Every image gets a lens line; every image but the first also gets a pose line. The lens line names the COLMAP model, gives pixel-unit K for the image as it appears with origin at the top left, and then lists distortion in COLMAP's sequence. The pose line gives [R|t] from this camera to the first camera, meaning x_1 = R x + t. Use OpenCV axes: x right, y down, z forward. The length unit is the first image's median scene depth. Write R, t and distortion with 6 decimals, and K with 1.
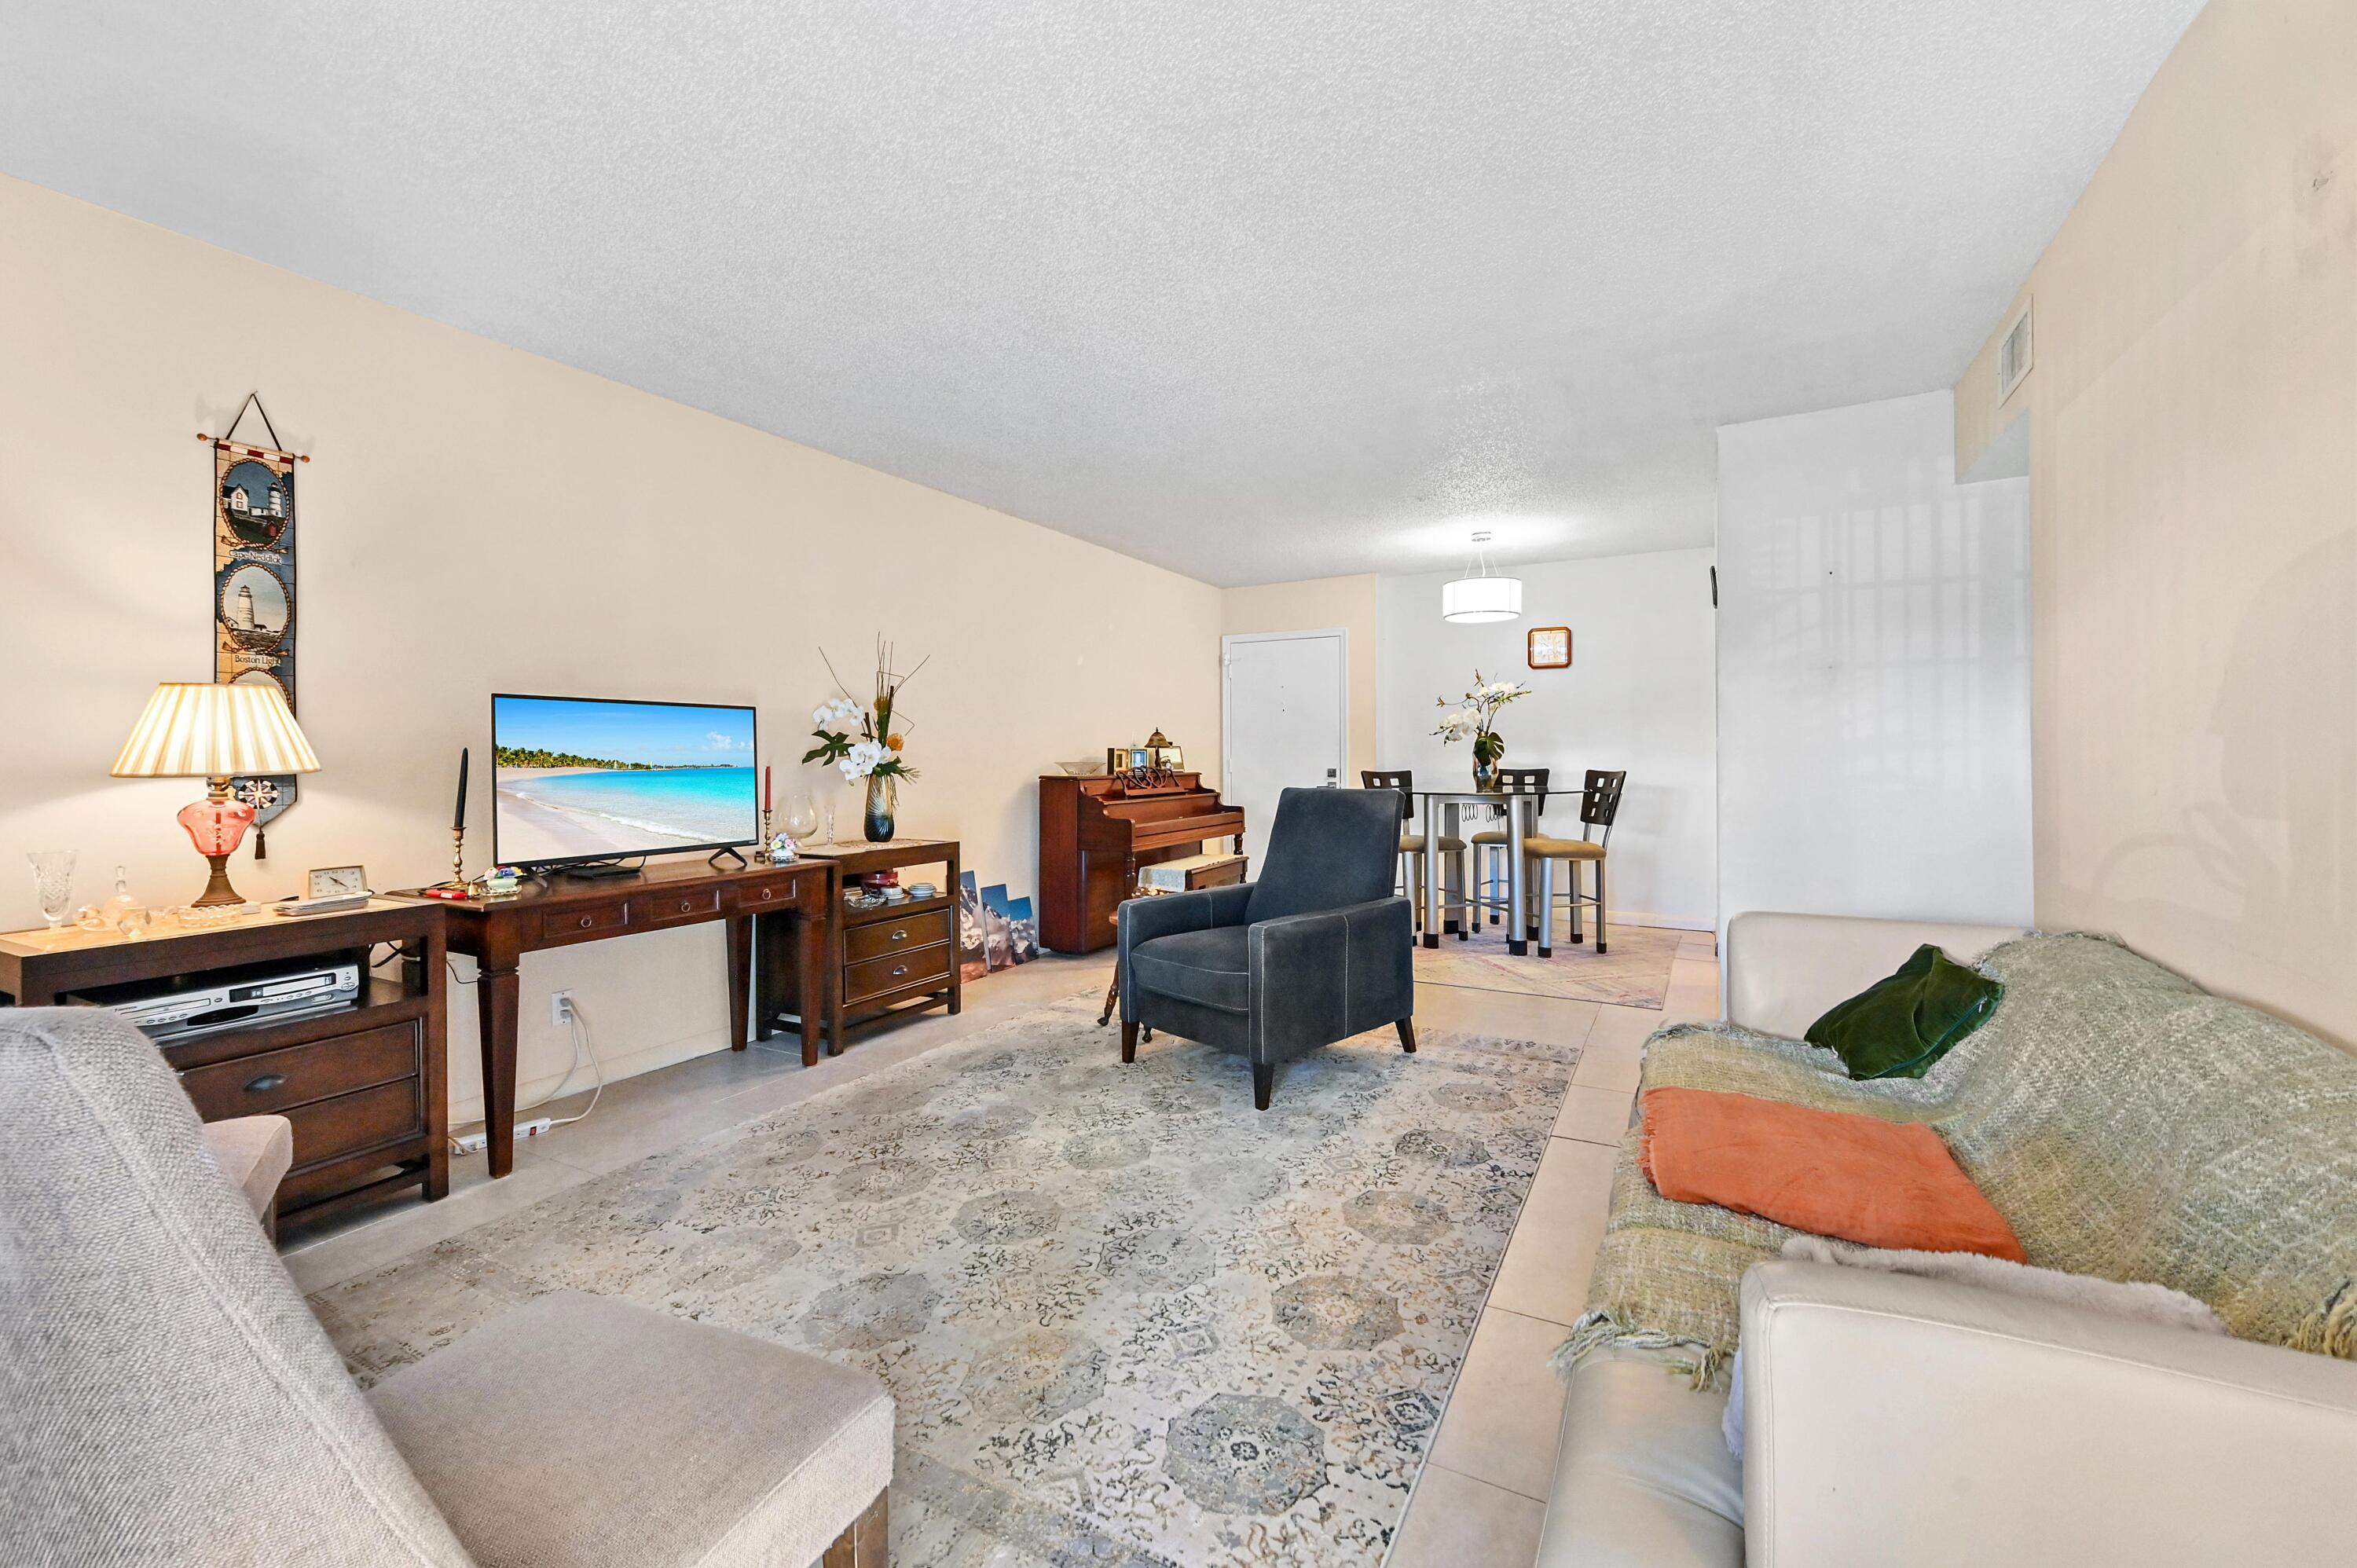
lens RADIAL K [[938.9, 0, 1188.7], [0, 938.9, 777.7], [0, 0, 1]] dist [0.020589, -0.000002]
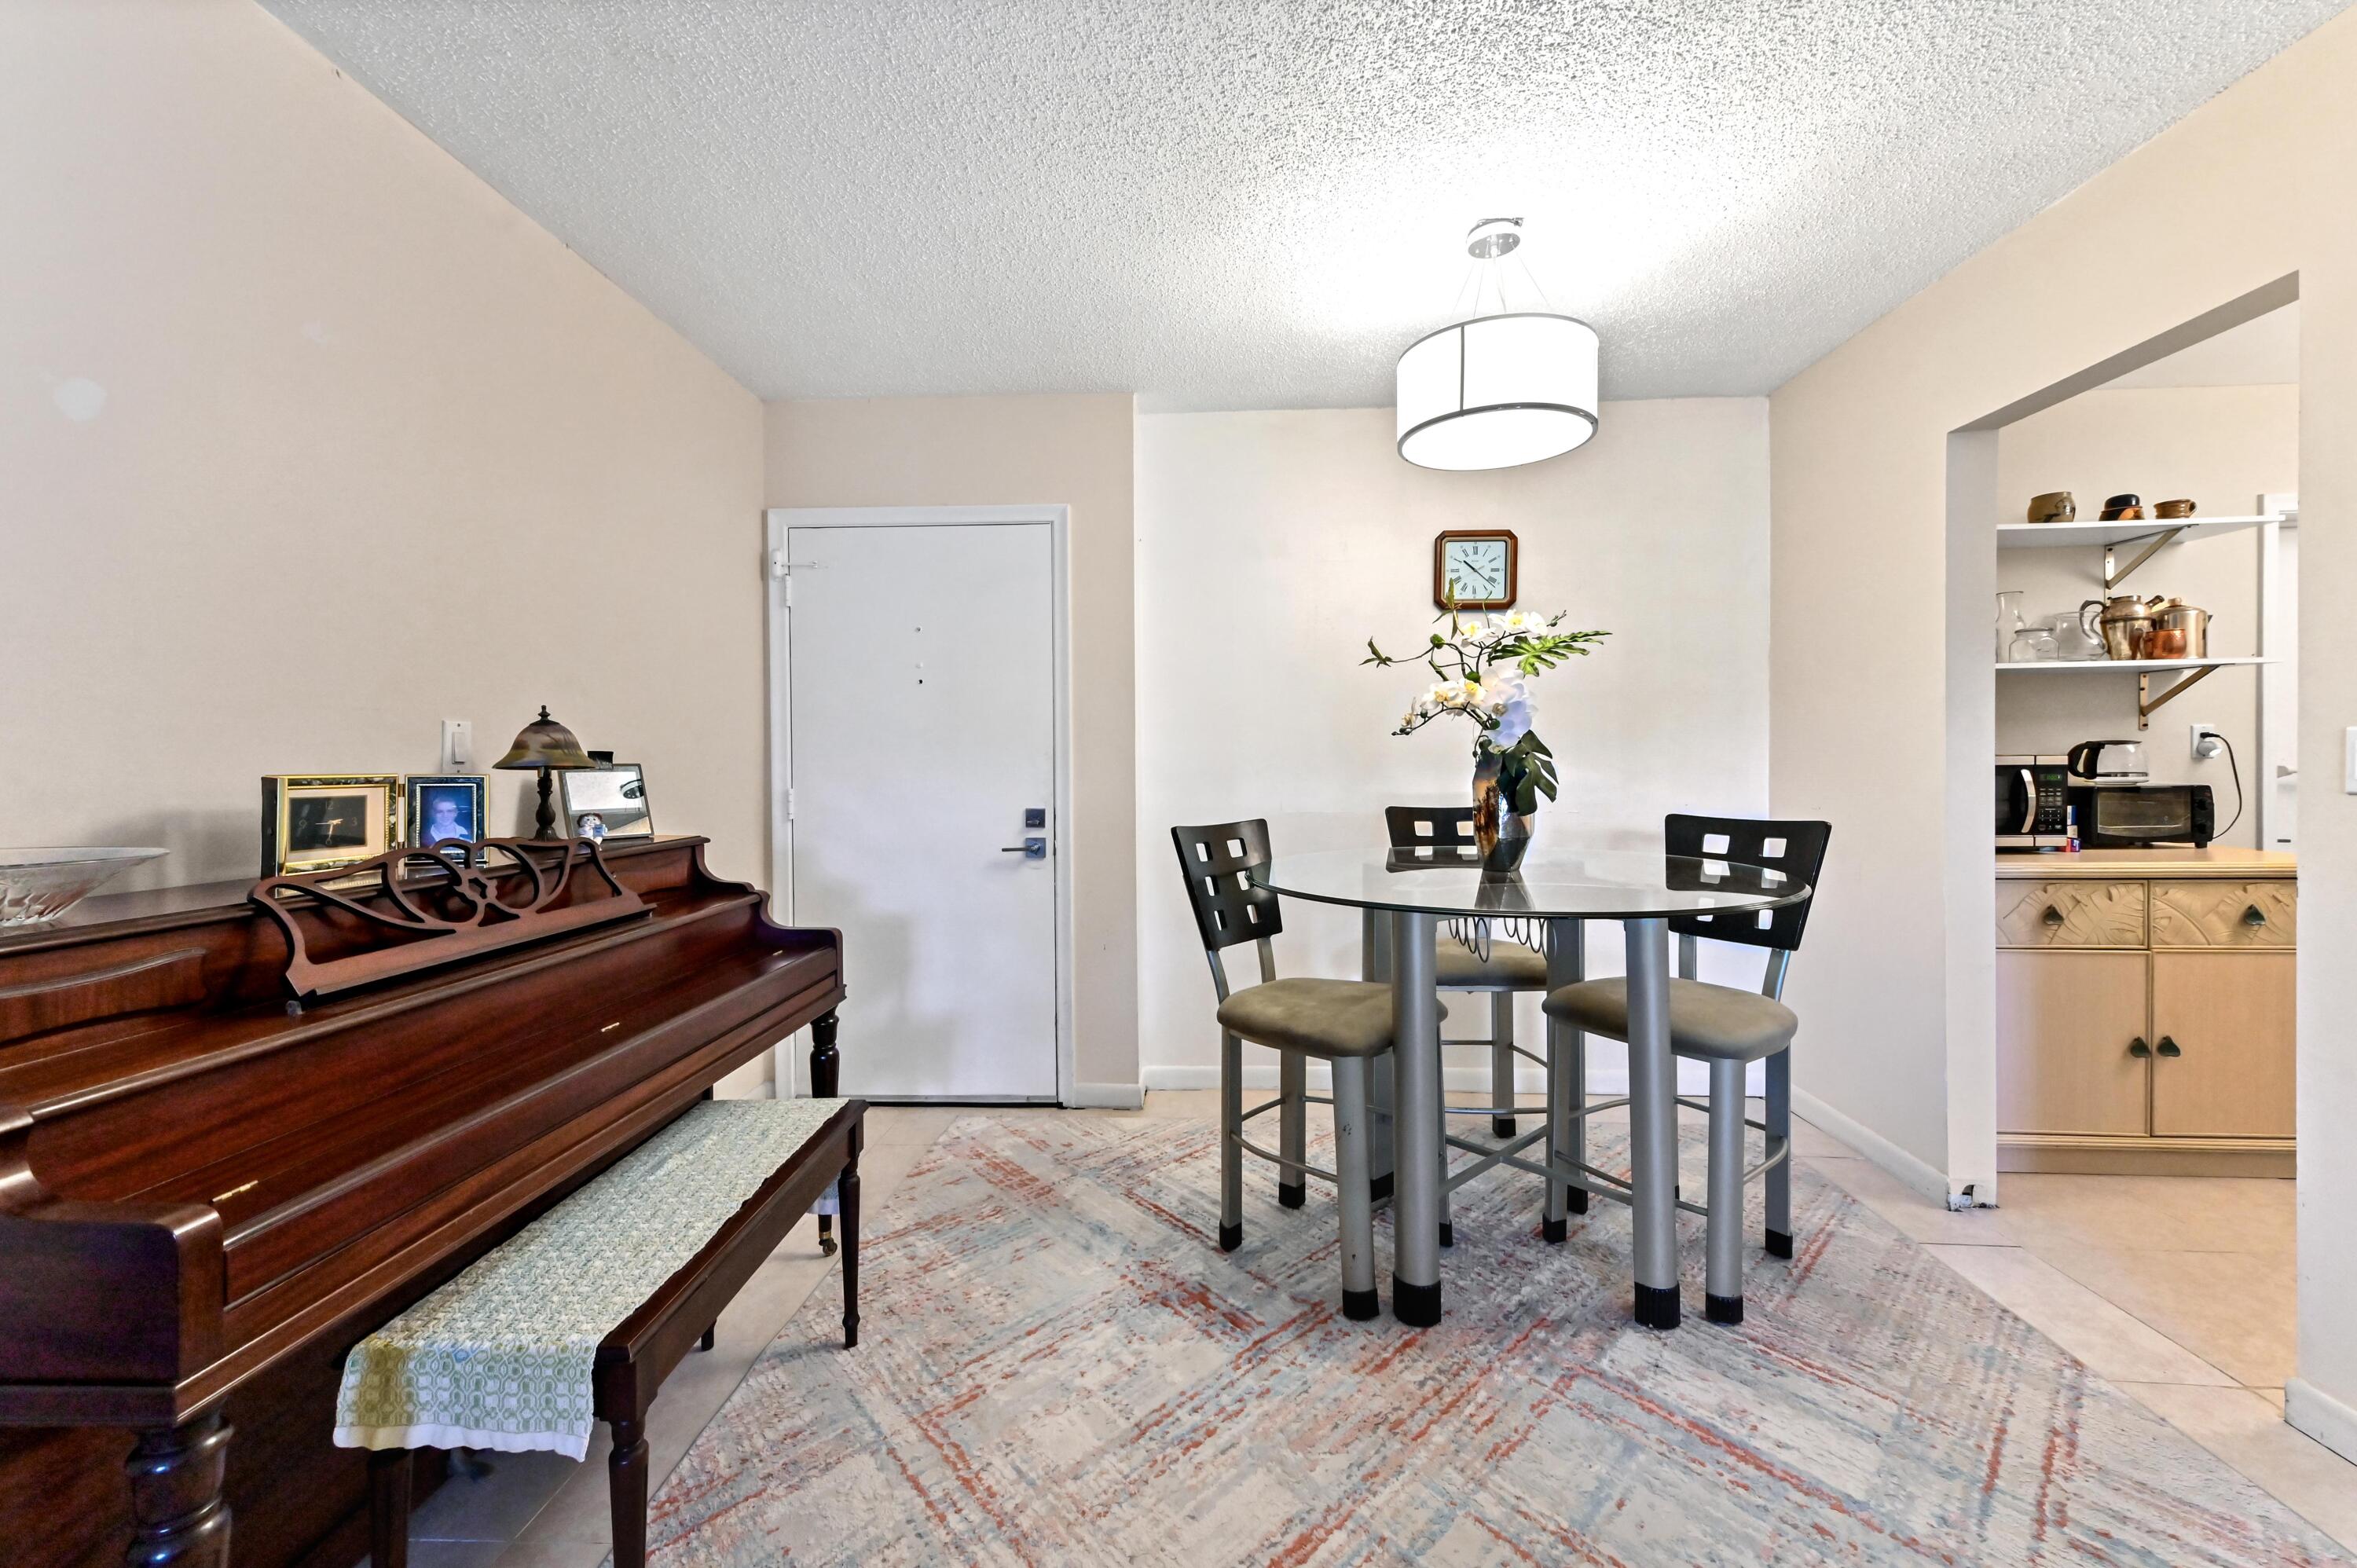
lens RADIAL K [[938.9, 0, 1188.7], [0, 938.9, 777.7], [0, 0, 1]] dist [0.020589, -0.000002]
pose [[0.898699, -0.013346, 0.438364, 0.021207], [0.020982, 0.999701, -0.012578, -0.020409], [-0.438065, 0.020502, 0.898710, 0.619369]]
